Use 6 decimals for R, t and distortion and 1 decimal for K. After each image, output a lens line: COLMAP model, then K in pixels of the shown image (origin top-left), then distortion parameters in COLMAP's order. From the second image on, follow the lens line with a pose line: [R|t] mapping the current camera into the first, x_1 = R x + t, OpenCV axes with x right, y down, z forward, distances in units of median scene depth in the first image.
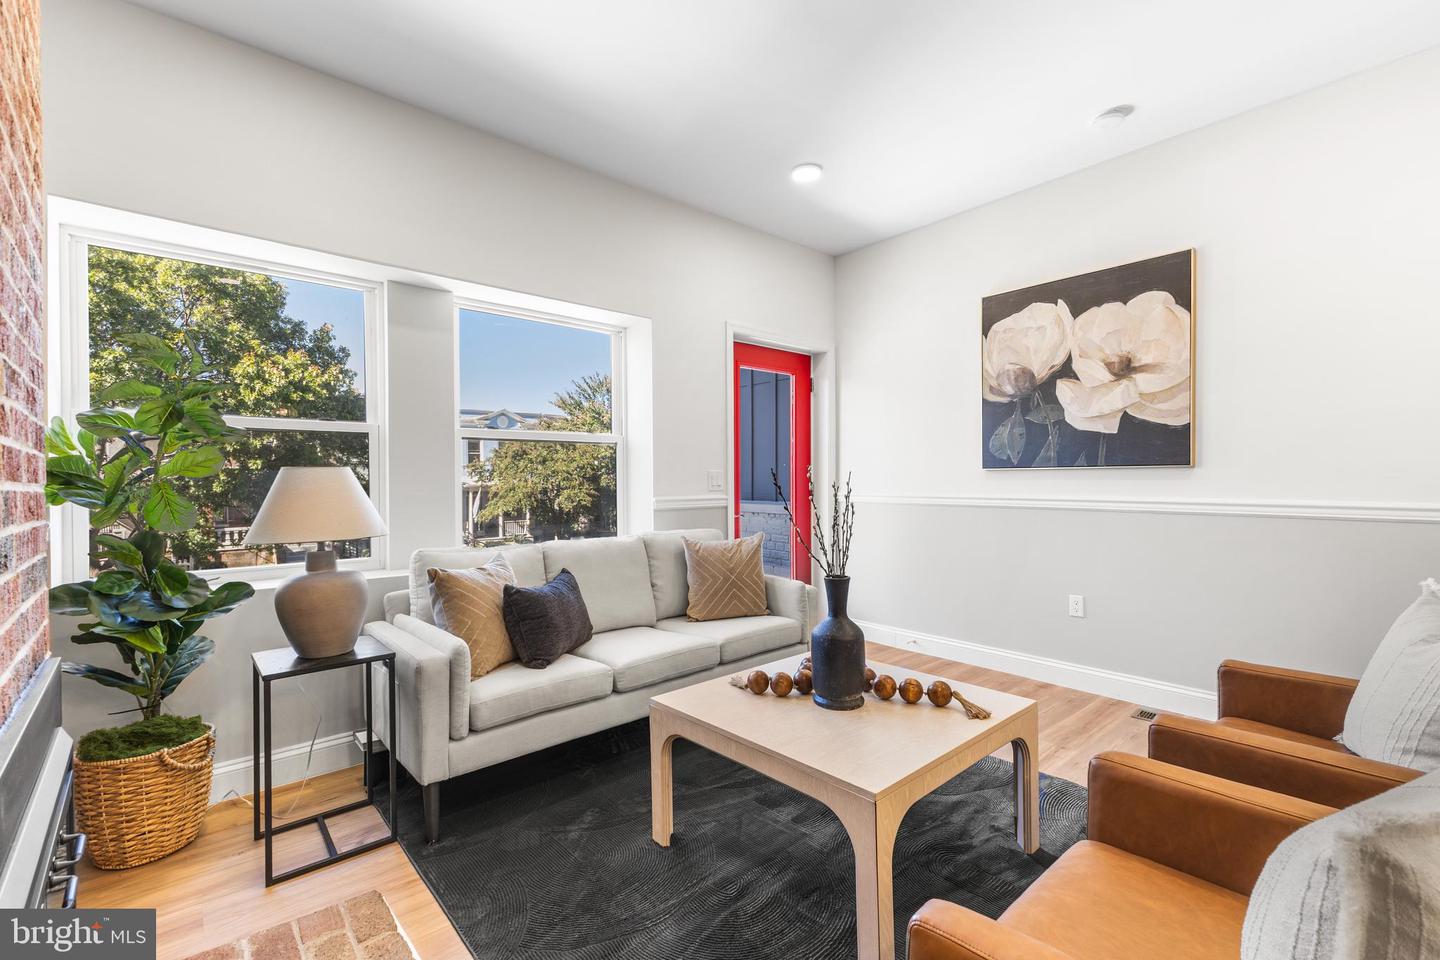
lens RADIAL K [[628.7, 0, 723.8], [0, 628.7, 487.2], [0, 0, 1]] dist [0.008823, -0.001066]
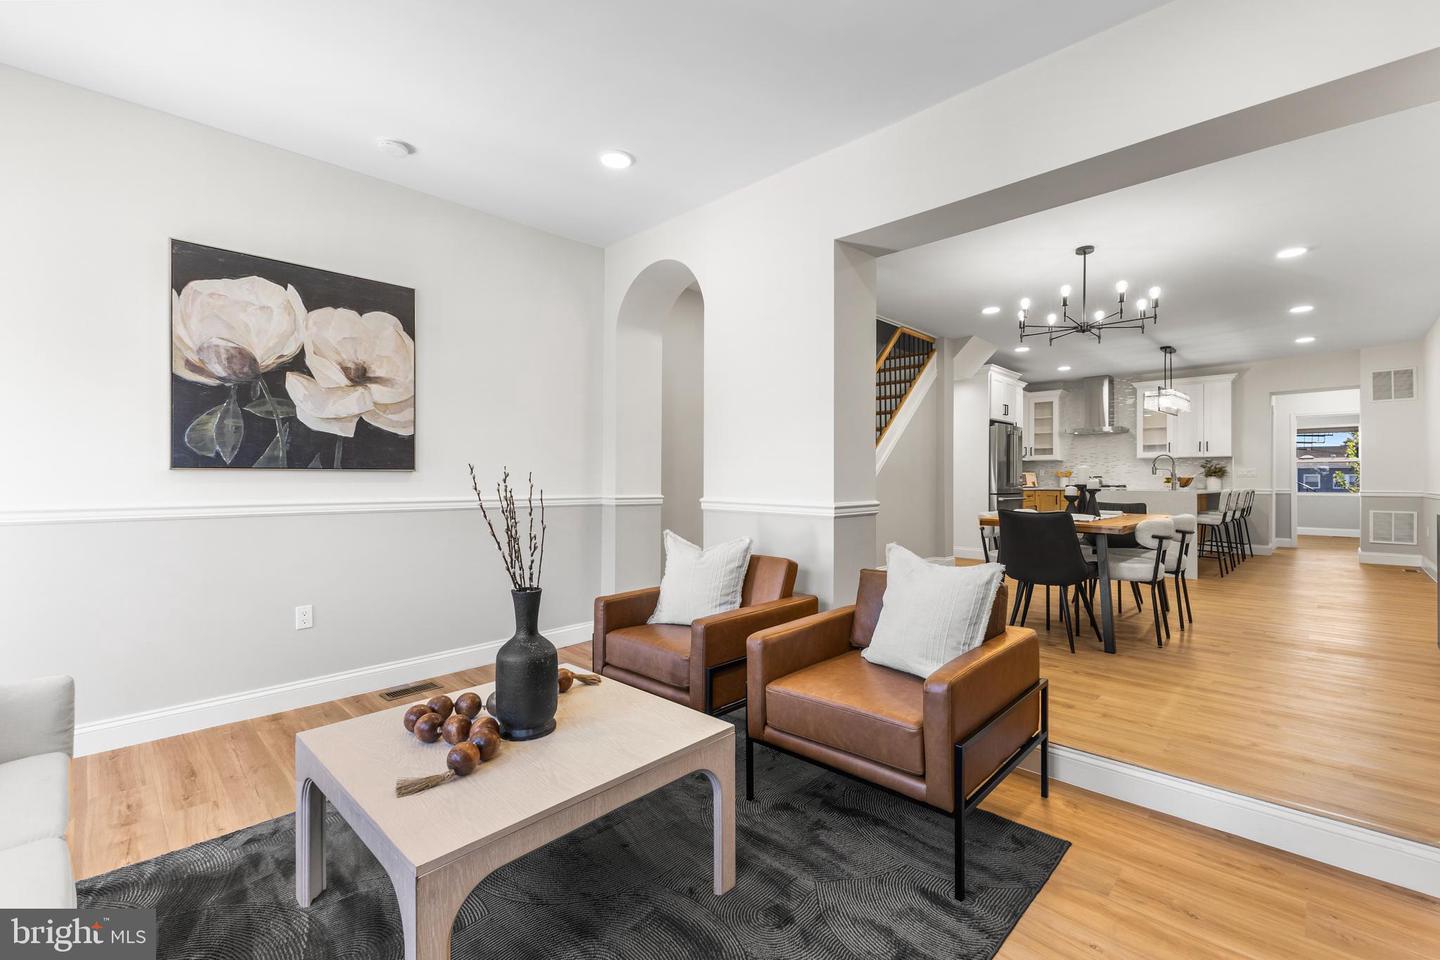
lens RADIAL K [[628.7, 0, 709.7], [0, 628.7, 480.0], [0, 0, 1]] dist [0.008823, -0.001066]
pose [[-0.079270, 0.003299, 0.996848, -0.439373], [0.014913, 0.999887, -0.002123, -0.004702], [-0.996742, 0.014697, -0.079310, 0.489630]]
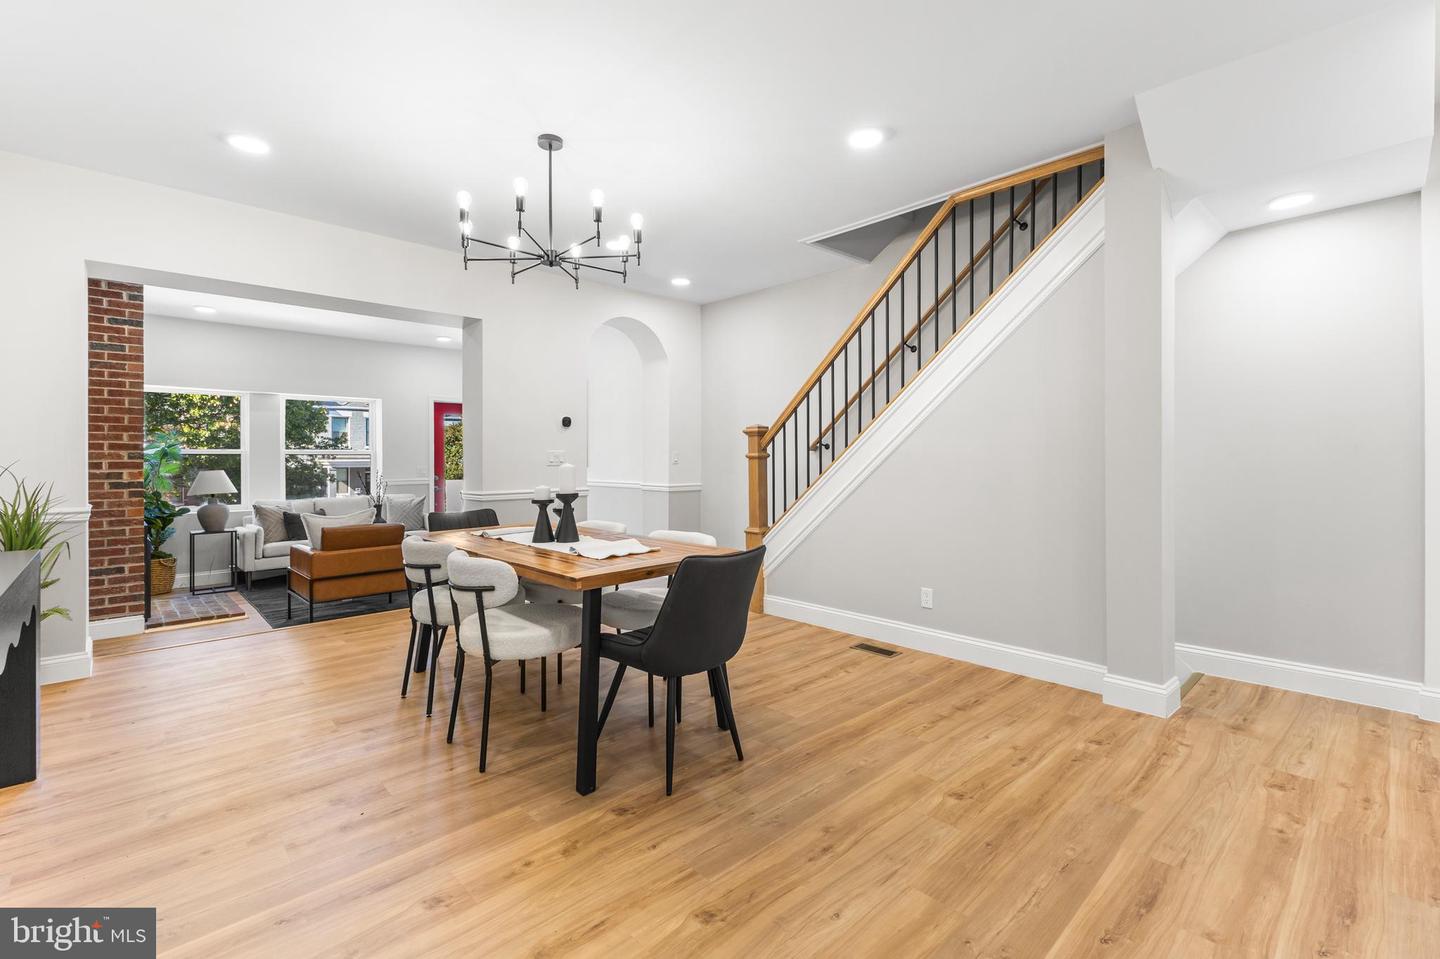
lens RADIAL K [[628.7, 0, 720.3], [0, 628.7, 460.9], [0, 0, 1]] dist [0.008823, -0.001066]
pose [[0.998996, -0.002268, 0.044747, 0.905286], [0.002833, 0.999917, -0.012582, -0.017091], [-0.044715, 0.012696, 0.998919, -1.171048]]
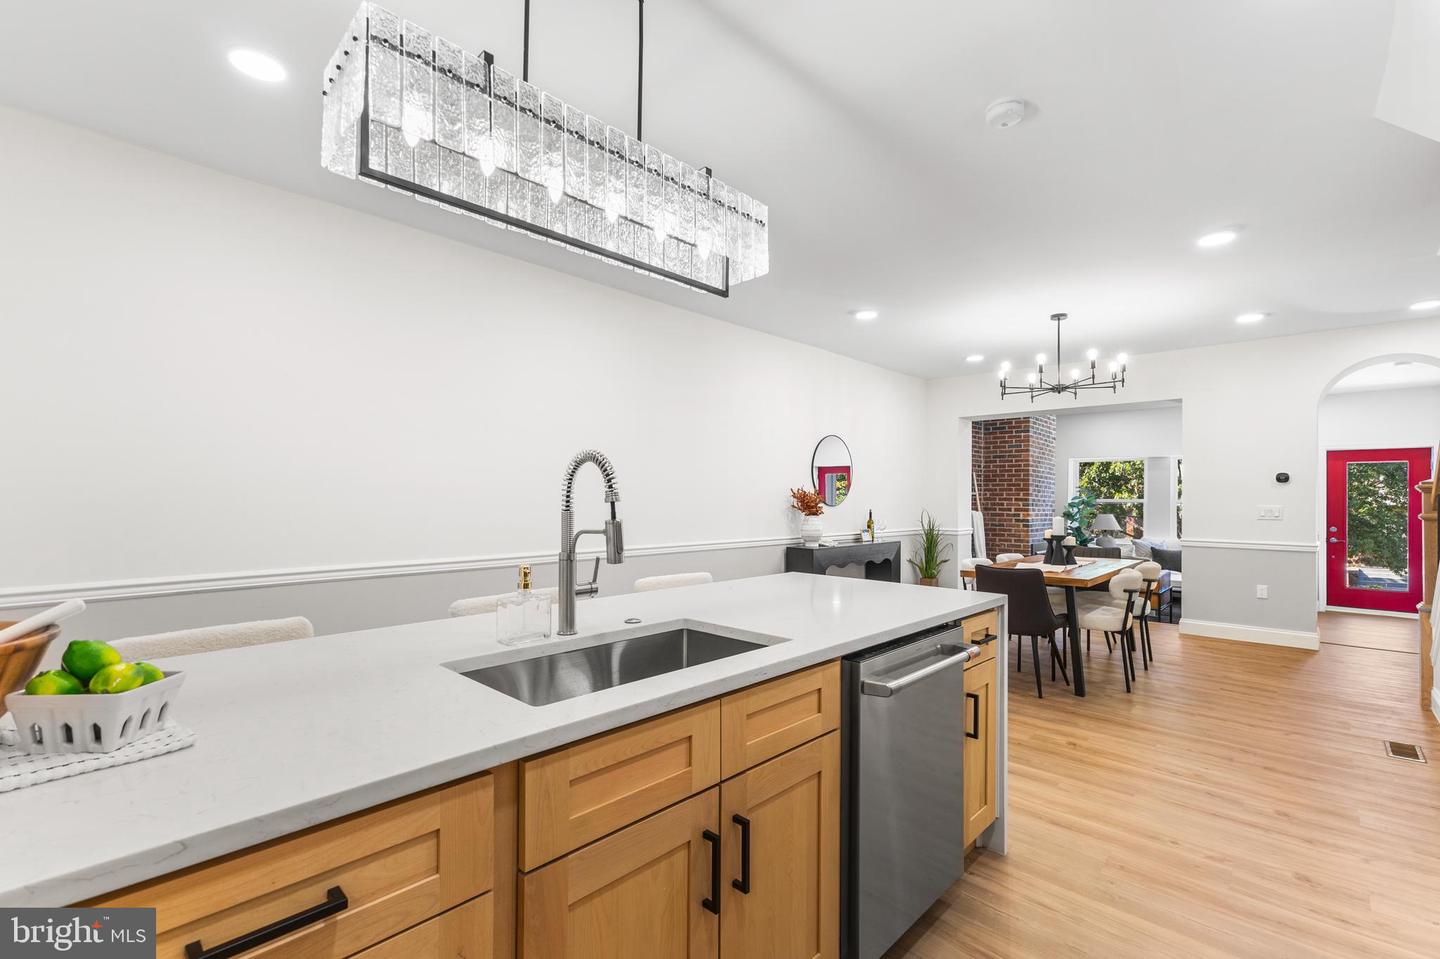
lens RADIAL K [[628.7, 0, 720.5], [0, 628.7, 488.8], [0, 0, 1]] dist [0.008823, -0.001066]
pose [[0.100800, -0.011178, -0.994844, 1.966702], [-0.024957, 0.999594, -0.013760, -0.045289], [0.994594, 0.026215, 0.100480, -1.180786]]
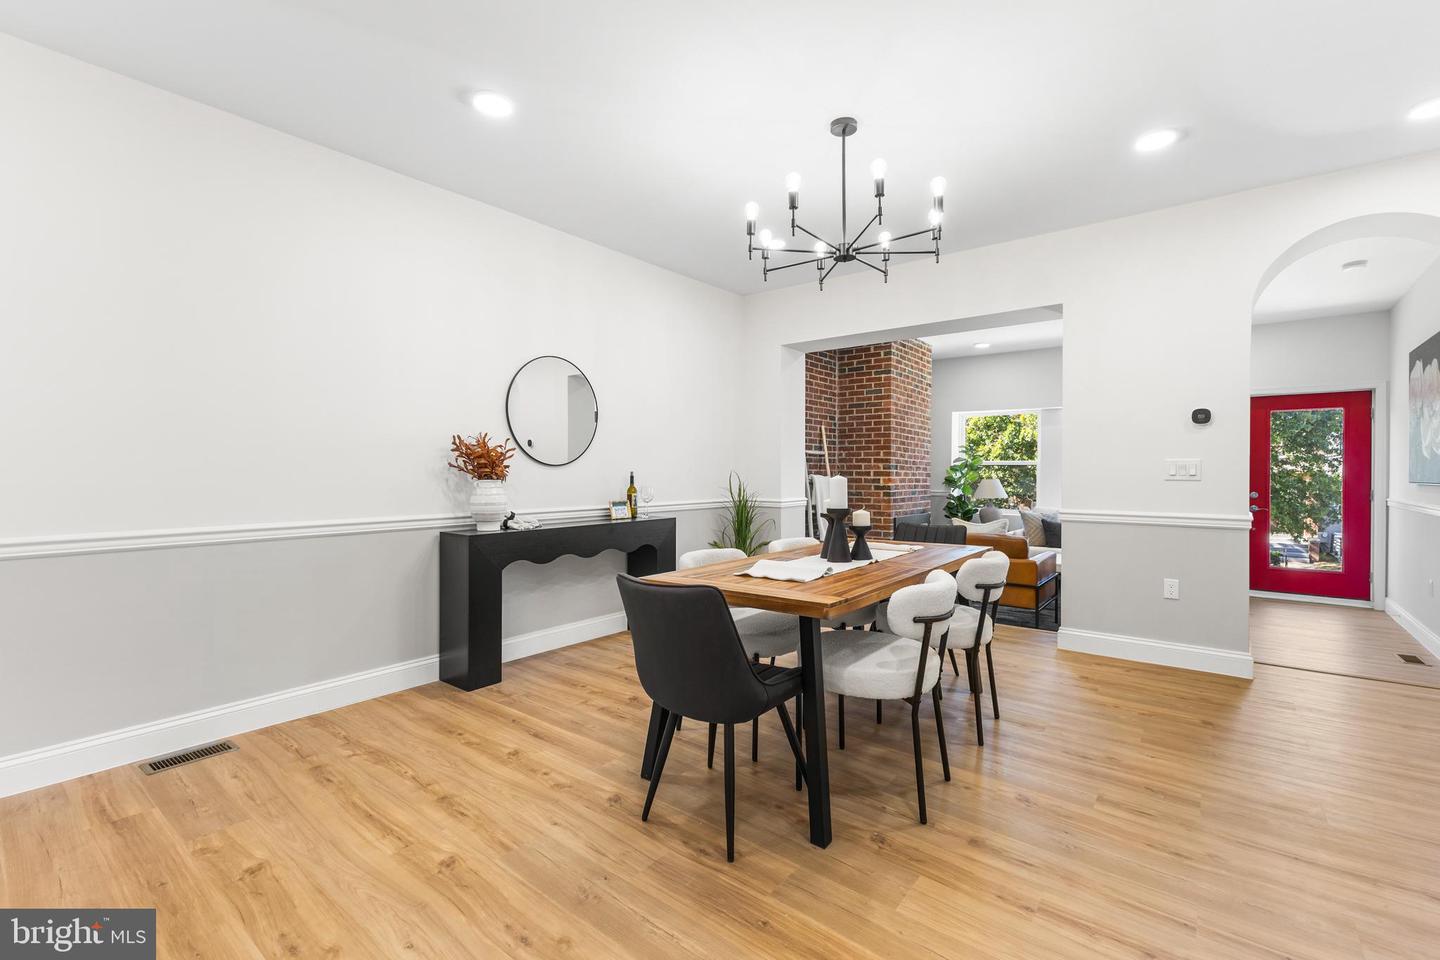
lens RADIAL K [[628.7, 0, 720.2], [0, 628.7, 468.3], [0, 0, 1]] dist [0.008823, -0.001066]
pose [[0.189536, -0.001427, -0.981873, 1.440401], [-0.018182, 0.999822, -0.004963, -0.025574], [0.981705, 0.018793, 0.189476, -0.632457]]
